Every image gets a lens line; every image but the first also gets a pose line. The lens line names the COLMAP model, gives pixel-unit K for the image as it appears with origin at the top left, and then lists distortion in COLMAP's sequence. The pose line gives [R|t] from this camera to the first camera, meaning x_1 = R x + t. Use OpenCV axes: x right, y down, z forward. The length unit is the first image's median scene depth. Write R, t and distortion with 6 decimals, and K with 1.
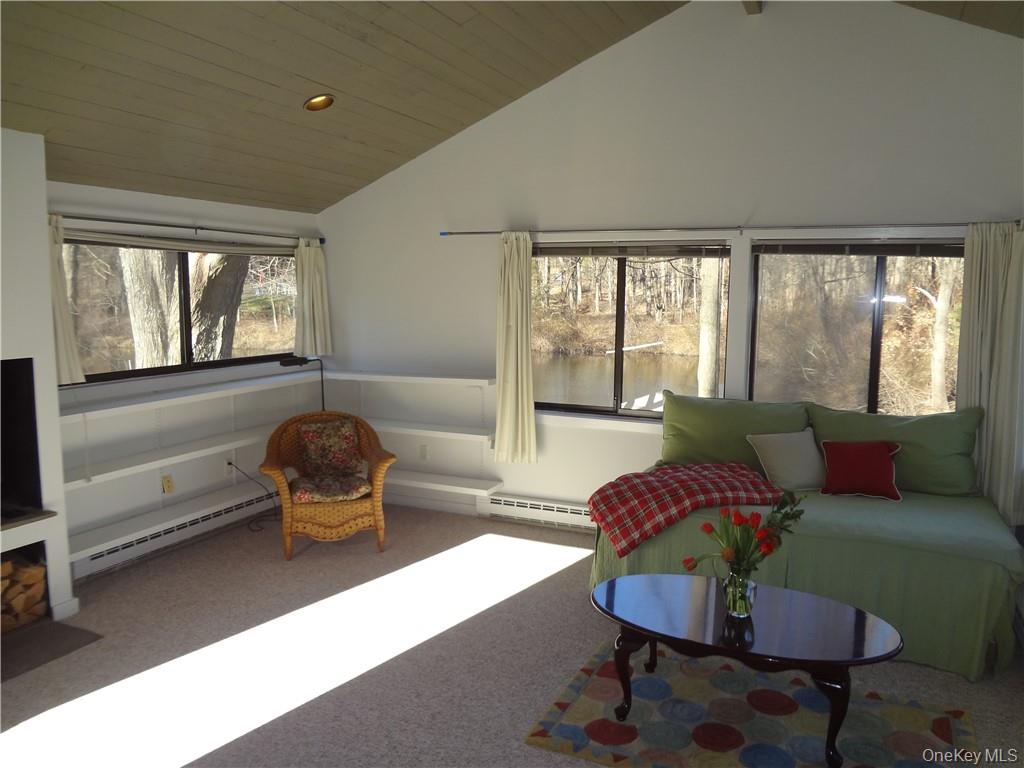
lens RADIAL K [[752.3, 0, 505.5], [0, 752.3, 376.1], [0, 0, 1]] dist [-0.062574, 0.014893]
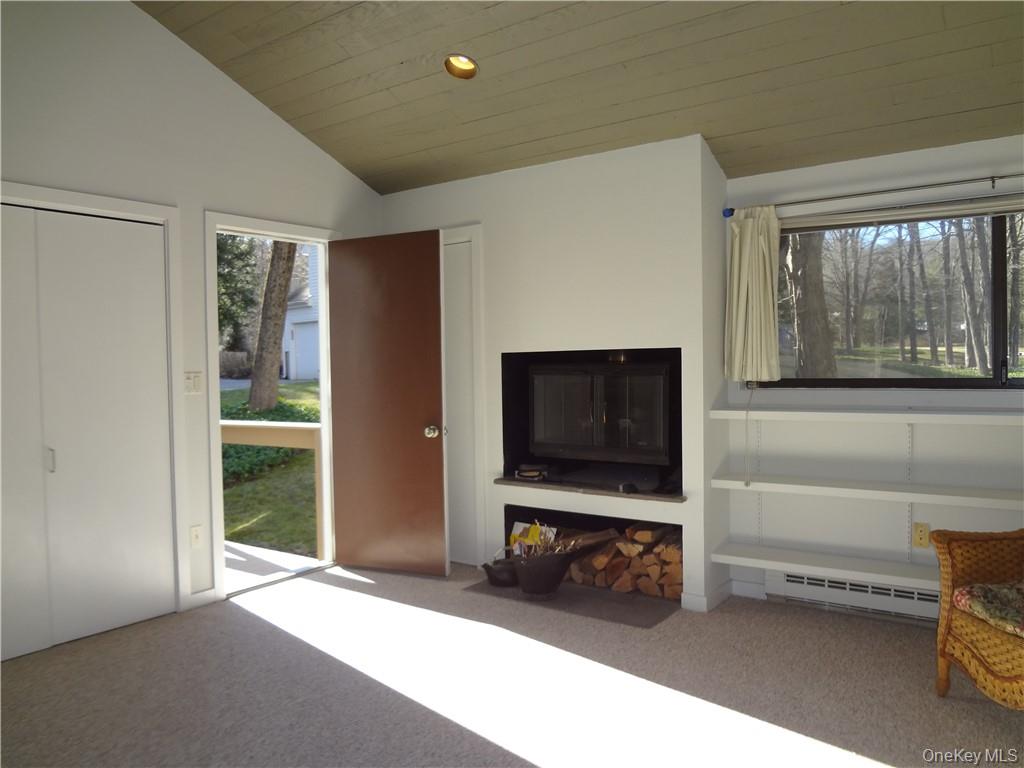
lens RADIAL K [[752.3, 0, 505.5], [0, 752.3, 376.1], [0, 0, 1]] dist [-0.062574, 0.014893]
pose [[-0.192785, 0.015426, -0.981120, 0.335813], [-0.094964, 0.994890, 0.034302, 0.002289], [0.976635, 0.099784, -0.190335, 0.706982]]
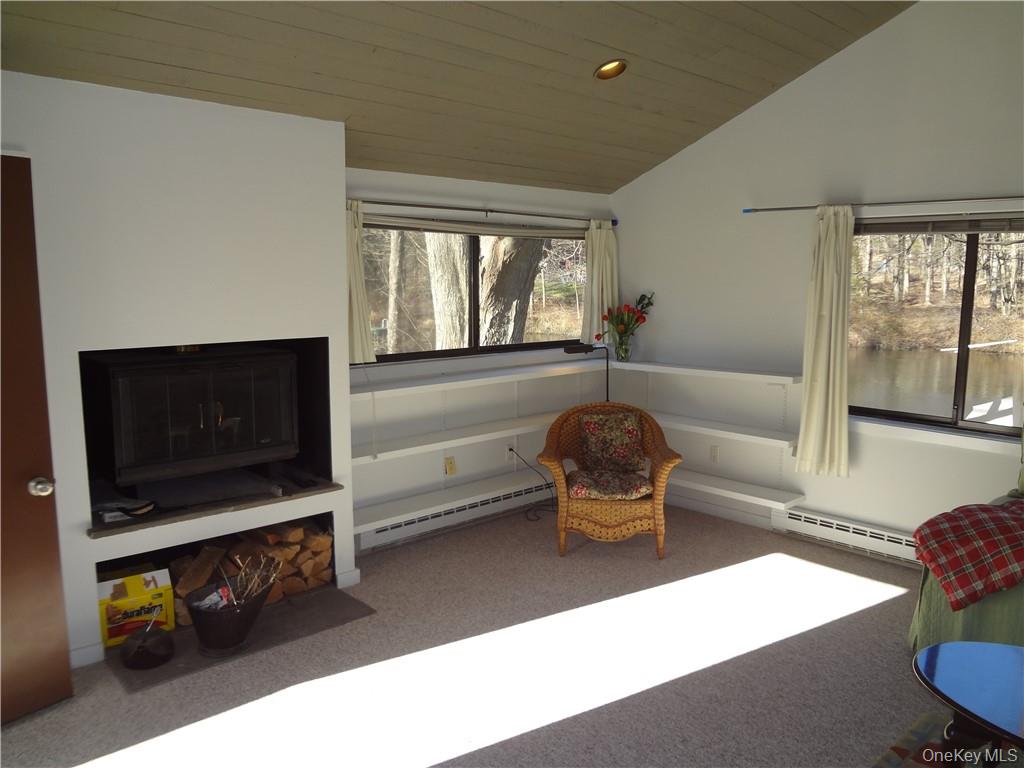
lens RADIAL K [[752.3, 0, 505.5], [0, 752.3, 376.1], [0, 0, 1]] dist [-0.062574, 0.014893]
pose [[0.922727, 0.046636, -0.382623, 0.000116], [-0.040784, 0.998894, 0.023398, -0.003305], [0.383291, -0.005985, 0.923608, 0.081338]]
